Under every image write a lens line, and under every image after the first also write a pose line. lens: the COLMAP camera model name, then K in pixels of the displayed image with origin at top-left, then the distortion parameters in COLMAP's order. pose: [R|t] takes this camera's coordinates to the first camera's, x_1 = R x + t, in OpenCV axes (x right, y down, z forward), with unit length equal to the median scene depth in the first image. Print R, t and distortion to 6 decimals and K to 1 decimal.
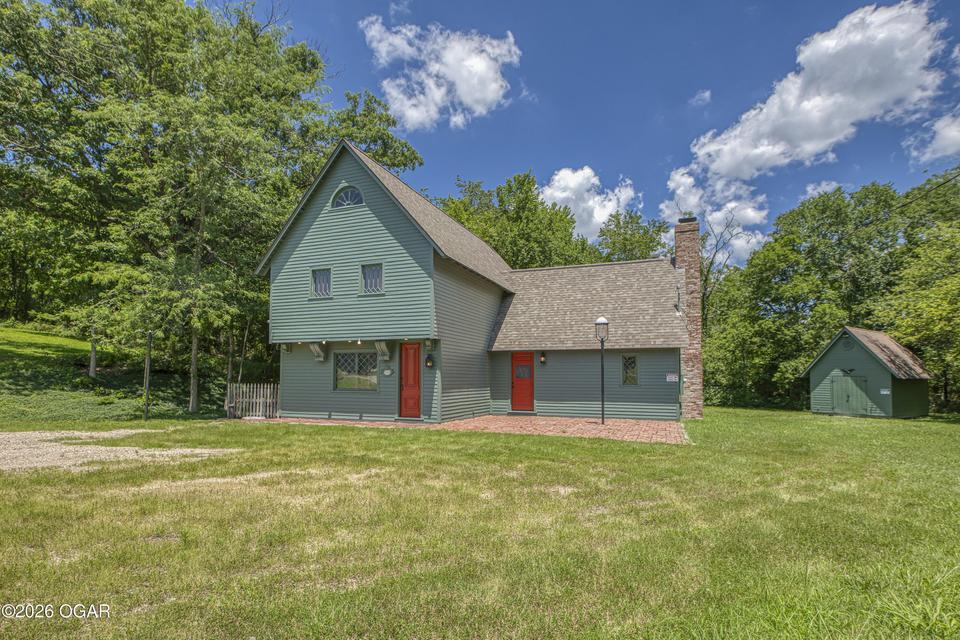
lens RADIAL K [[548.5, 0, 480.4], [0, 548.5, 380.3], [0, 0, 1]] dist [0.005973, 0.003261]
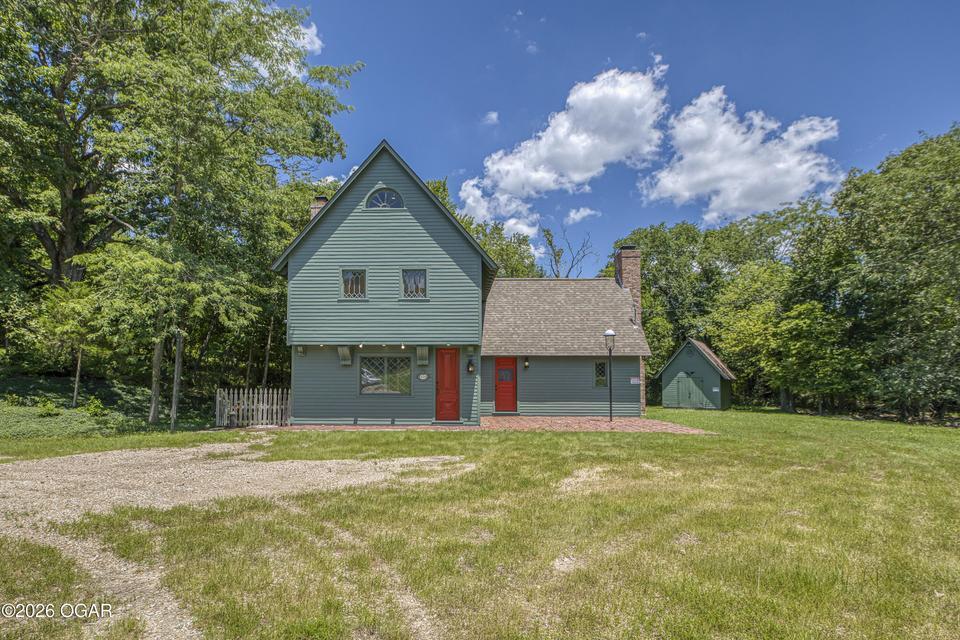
lens RADIAL K [[548.5, 0, 480.4], [0, 548.5, 380.3], [0, 0, 1]] dist [0.005973, 0.003261]
pose [[0.928110, -0.003148, 0.372294, -0.376160], [0.002329, 0.999994, 0.002651, -0.008674], [-0.372300, -0.001593, 0.928111, 0.017529]]
